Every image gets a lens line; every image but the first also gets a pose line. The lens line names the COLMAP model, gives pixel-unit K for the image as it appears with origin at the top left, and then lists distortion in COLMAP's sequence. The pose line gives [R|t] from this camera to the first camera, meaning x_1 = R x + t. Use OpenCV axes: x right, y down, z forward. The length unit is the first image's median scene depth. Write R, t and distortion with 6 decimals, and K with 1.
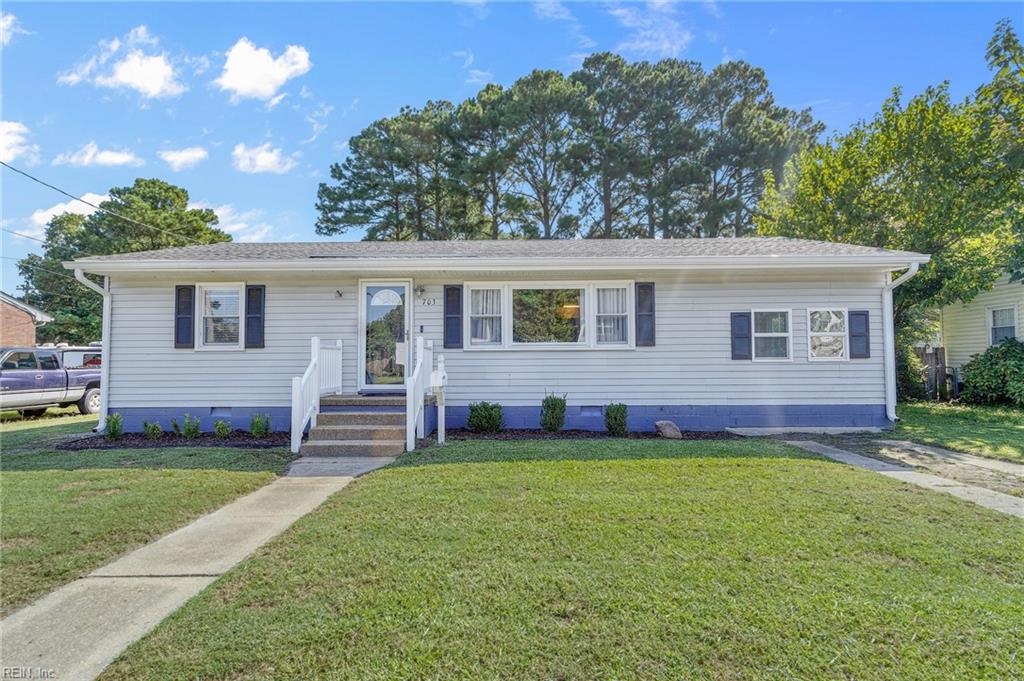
lens RADIAL K [[478.3, 0, 494.6], [0, 478.3, 341.3], [0, 0, 1]] dist [0.005894, 0.000154]
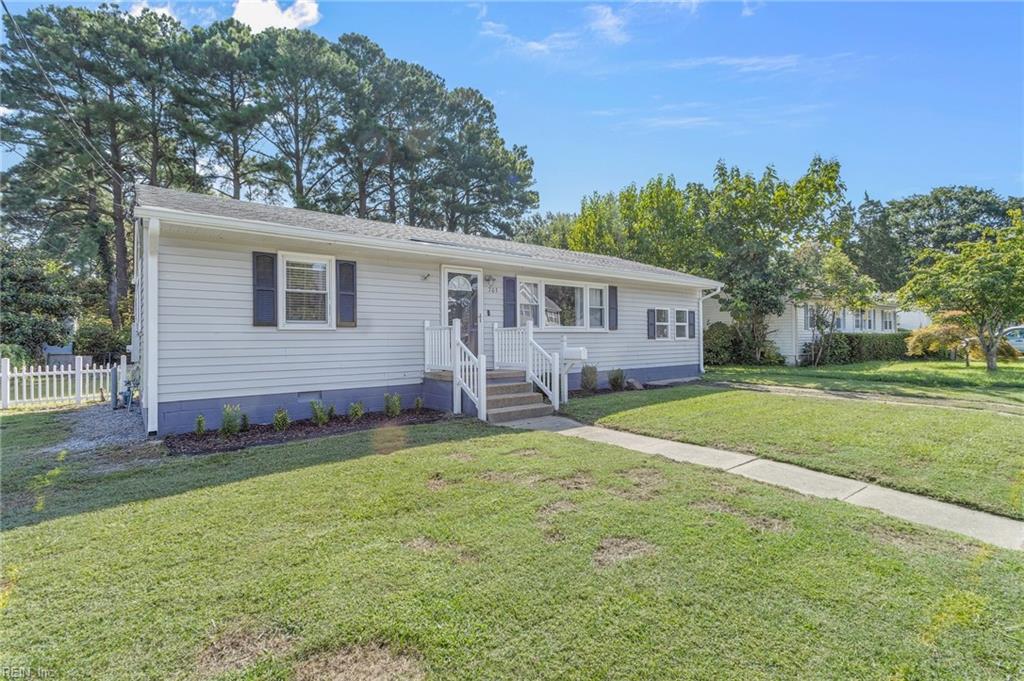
lens RADIAL K [[474.9, 0, 495.9], [0, 474.9, 337.8], [0, 0, 1]] dist [0.001014, -0.000209]
pose [[0.782801, 0.000972, 0.622271, -0.853017], [-0.024001, 0.999302, 0.028632, 0.001140], [-0.621809, -0.037348, 0.782278, 0.081746]]
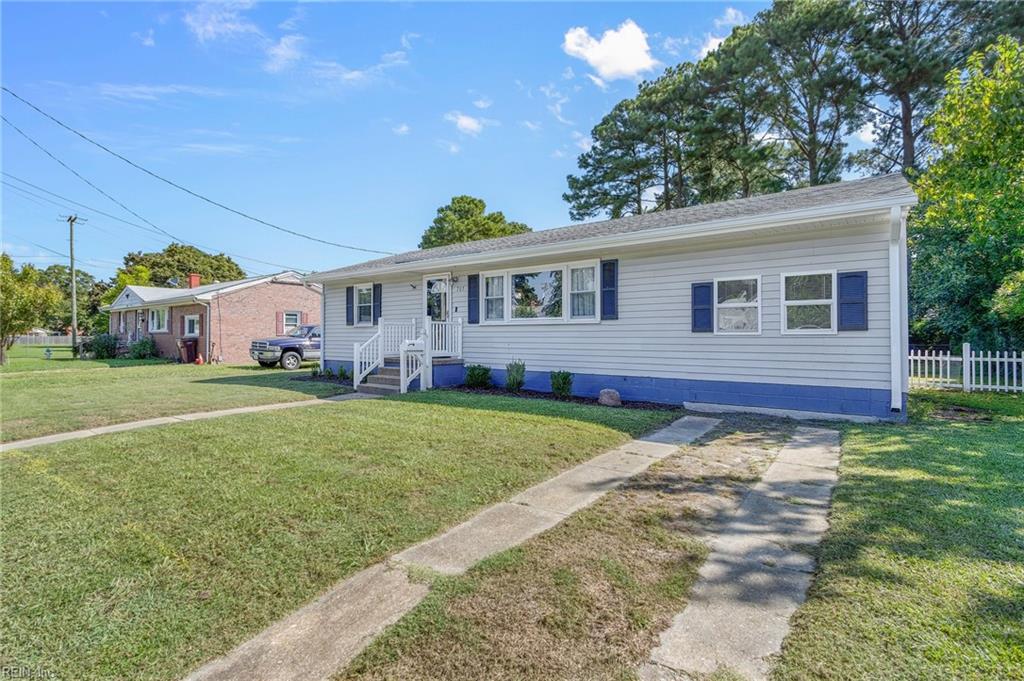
lens RADIAL K [[465.2, 0, 506.5], [0, 465.2, 334.7], [0, 0, 1]] dist [0.003584, -0.000111]
pose [[0.812360, 0.003622, -0.583146, 0.719461], [0.023793, 0.998942, 0.039350, -0.002699], [0.582671, -0.045841, 0.811414, 0.019931]]
